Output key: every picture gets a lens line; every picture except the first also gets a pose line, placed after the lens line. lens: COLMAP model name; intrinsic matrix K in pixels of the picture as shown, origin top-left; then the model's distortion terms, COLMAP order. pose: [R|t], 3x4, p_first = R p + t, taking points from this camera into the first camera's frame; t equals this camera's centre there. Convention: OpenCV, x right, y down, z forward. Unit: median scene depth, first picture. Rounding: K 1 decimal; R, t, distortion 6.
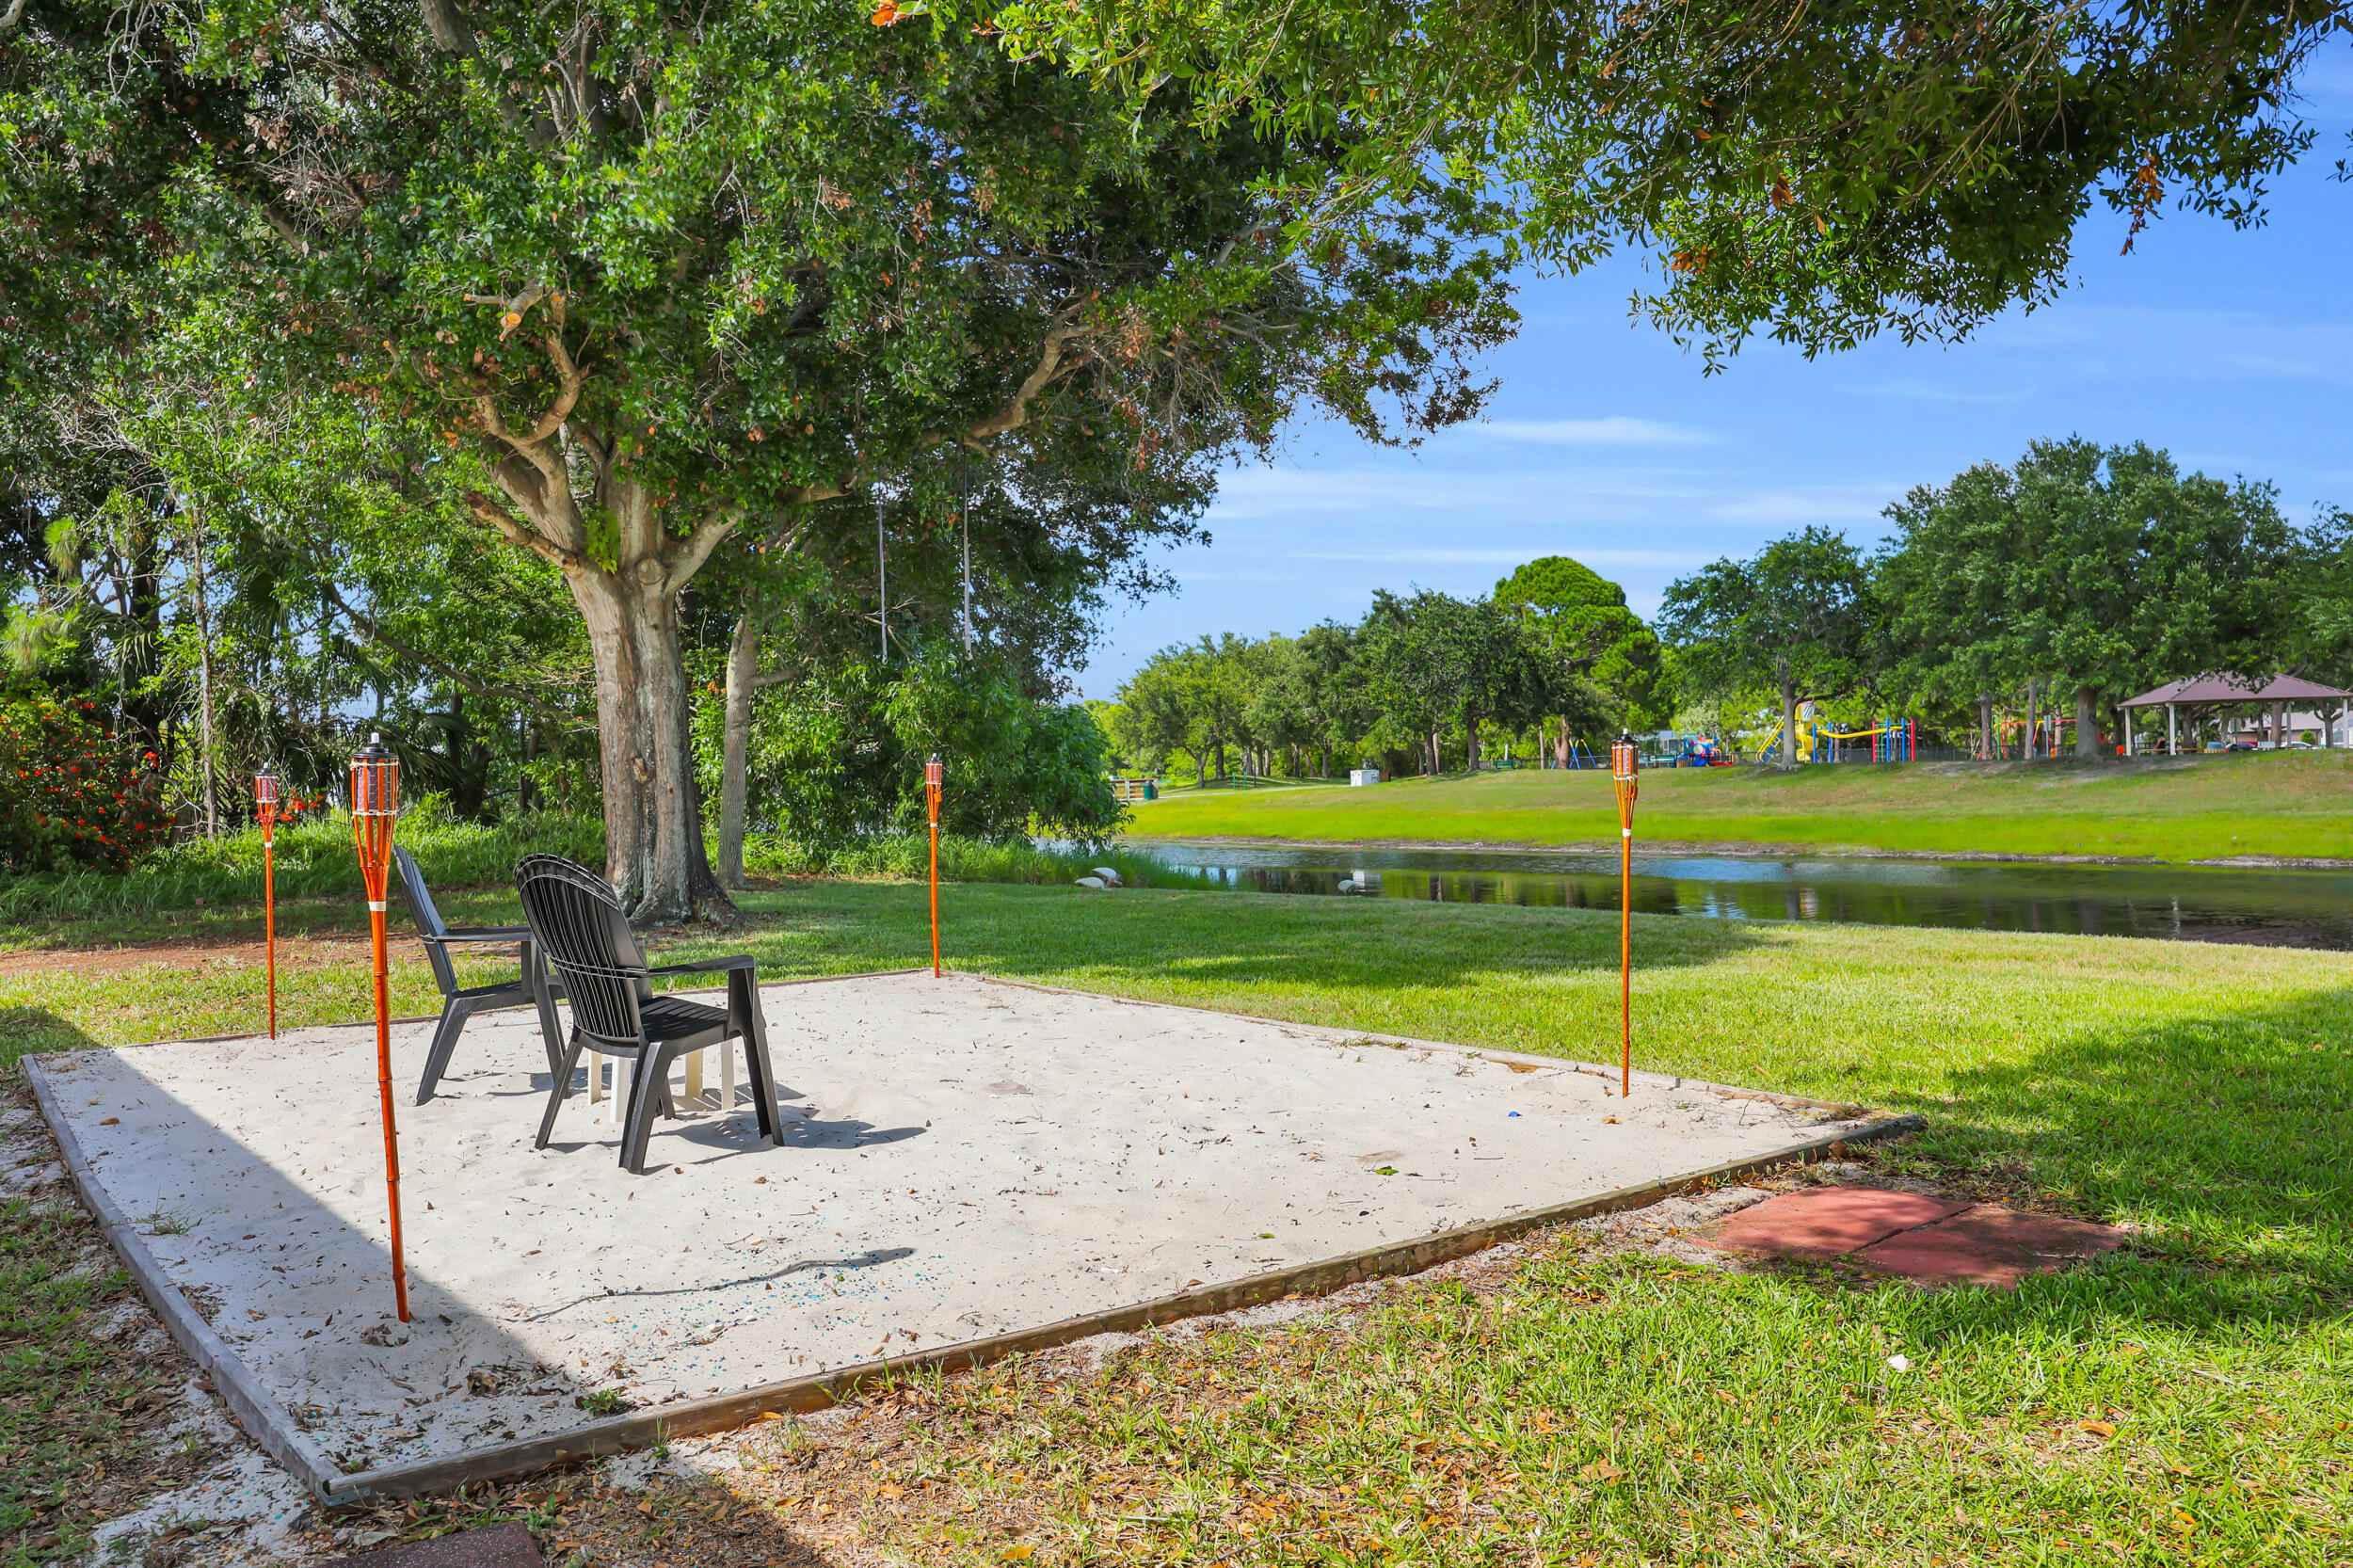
lens RADIAL K [[983.2, 0, 1196.1], [0, 983.2, 754.0], [0, 0, 1]] dist [-0.000988, -0.000002]
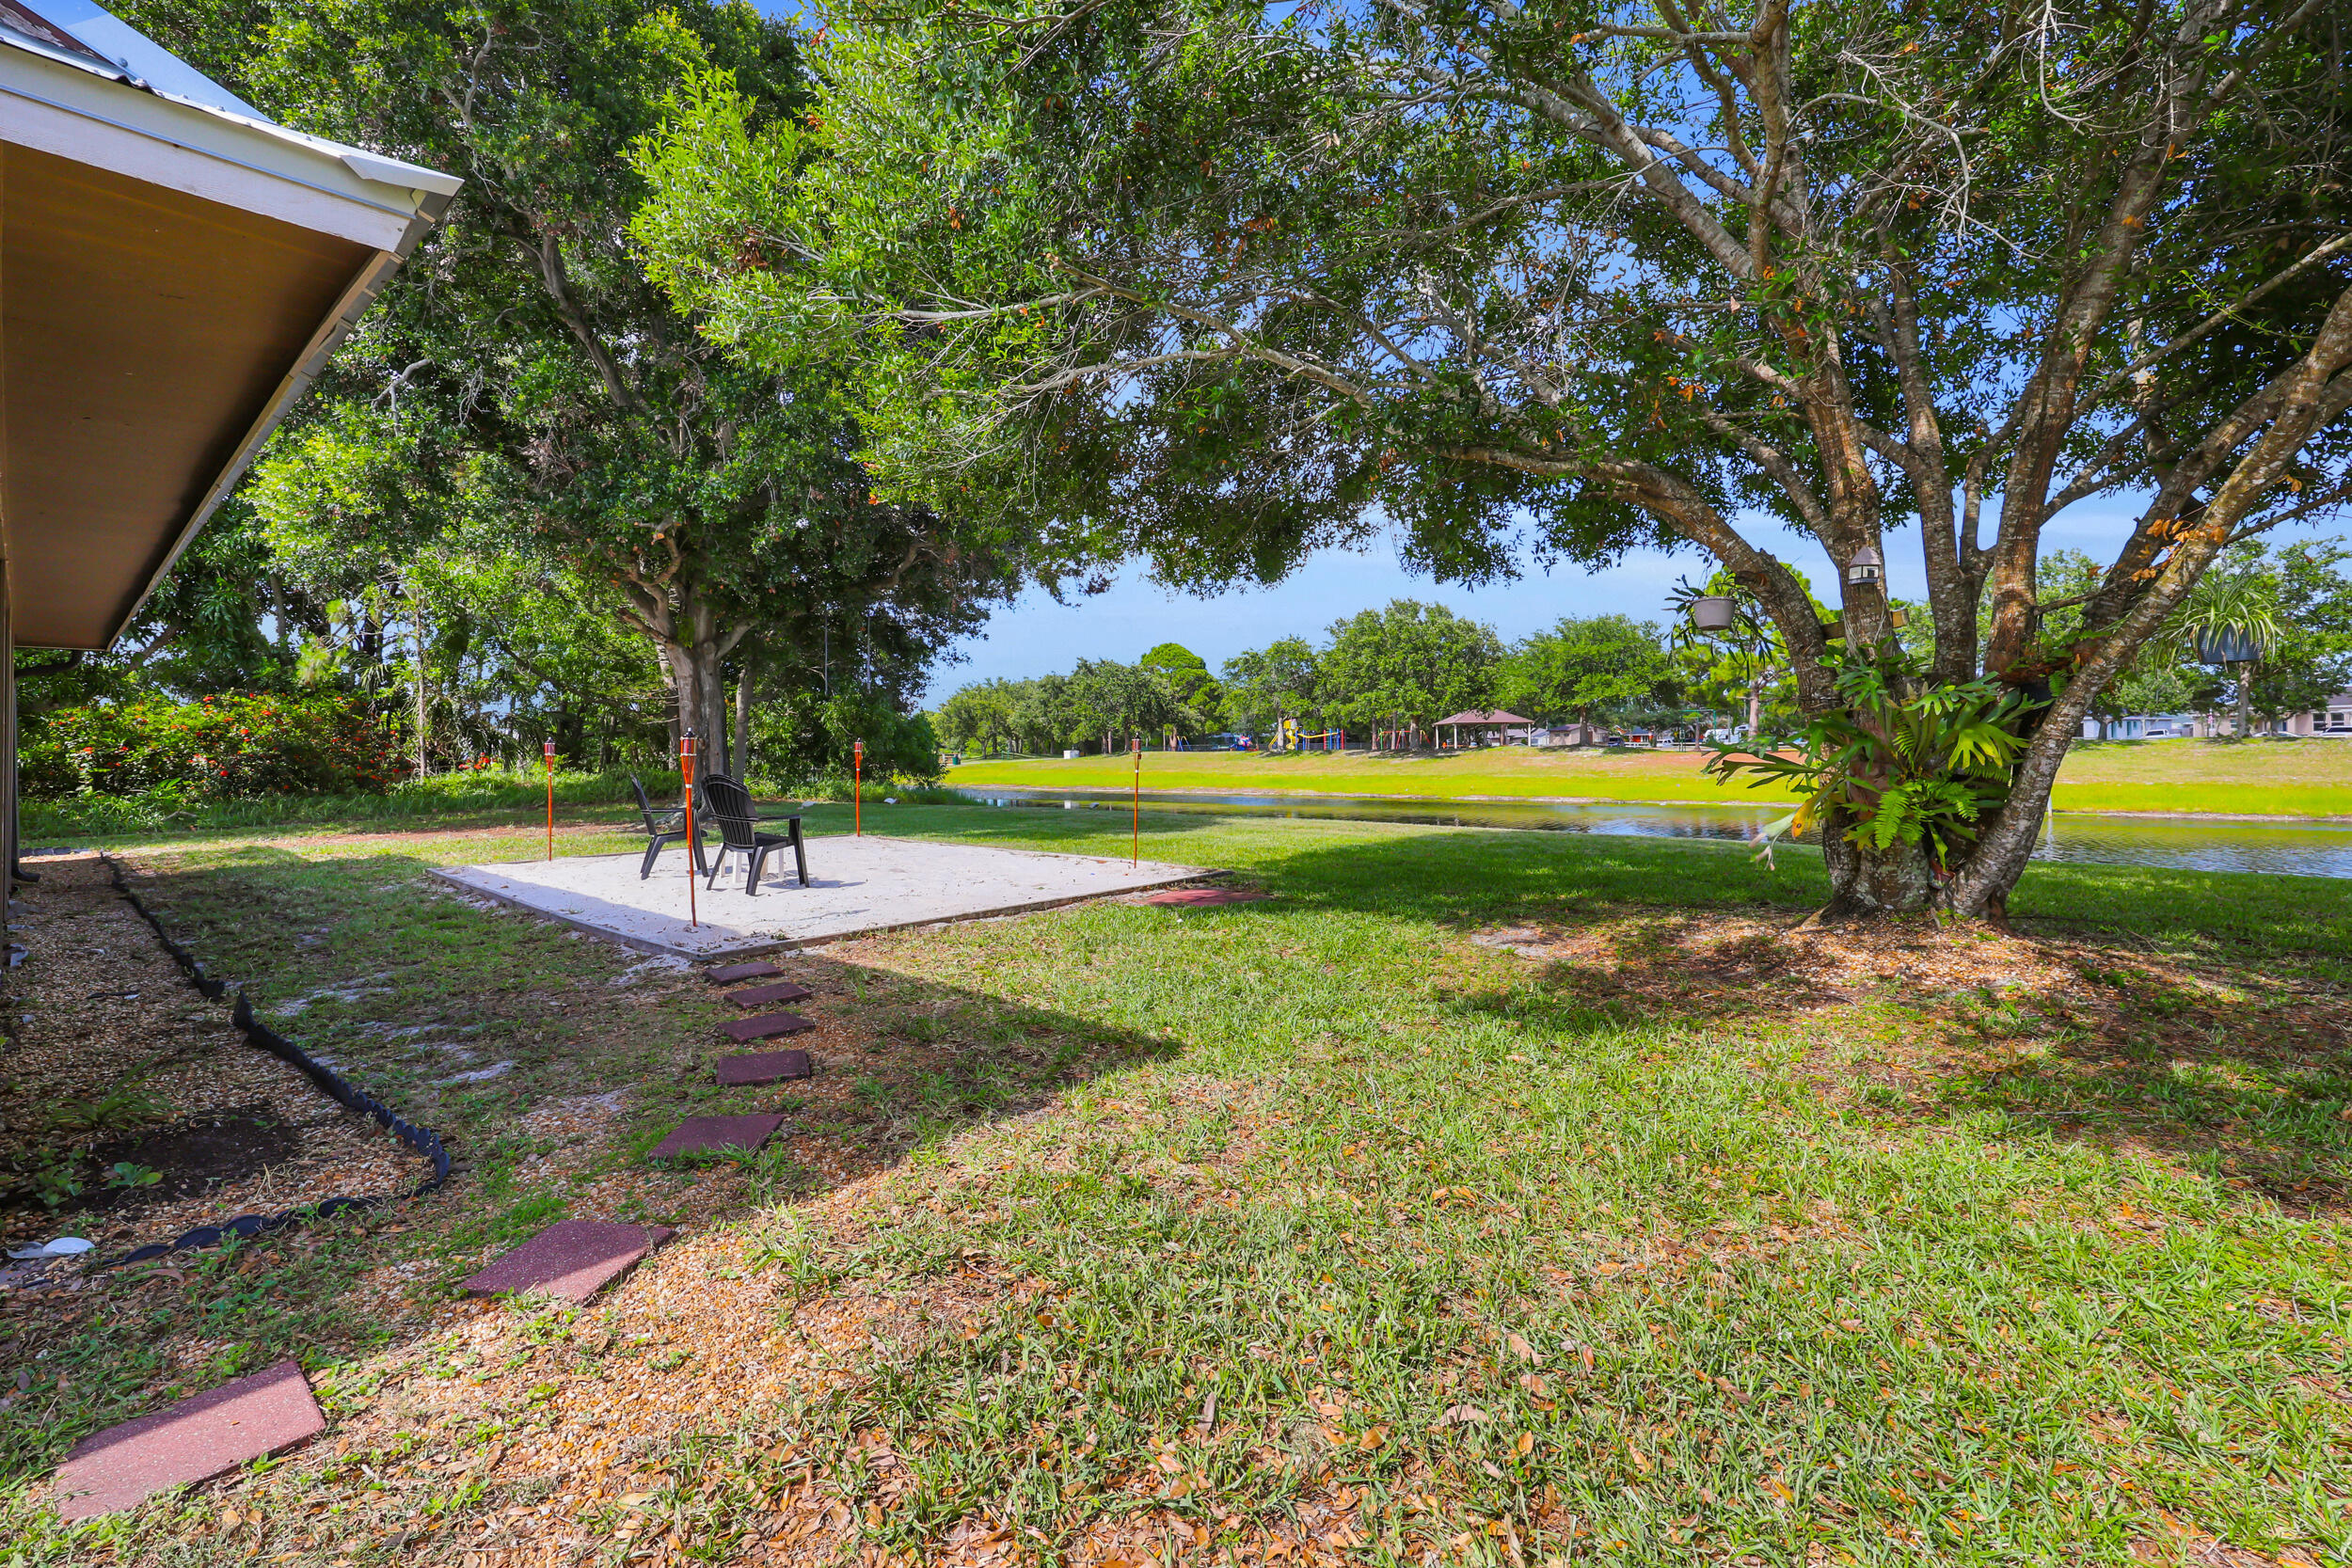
lens RADIAL K [[982.7, 0, 1195.6], [0, 982.7, 754.1], [0, 0, 1]] dist [-0.000988, -0.000002]
pose [[0.981726, 0.013792, 0.189800, 0.052798], [-0.015257, 0.999864, 0.006258, 0.008427], [-0.189688, -0.009040, 0.981803, -1.093422]]
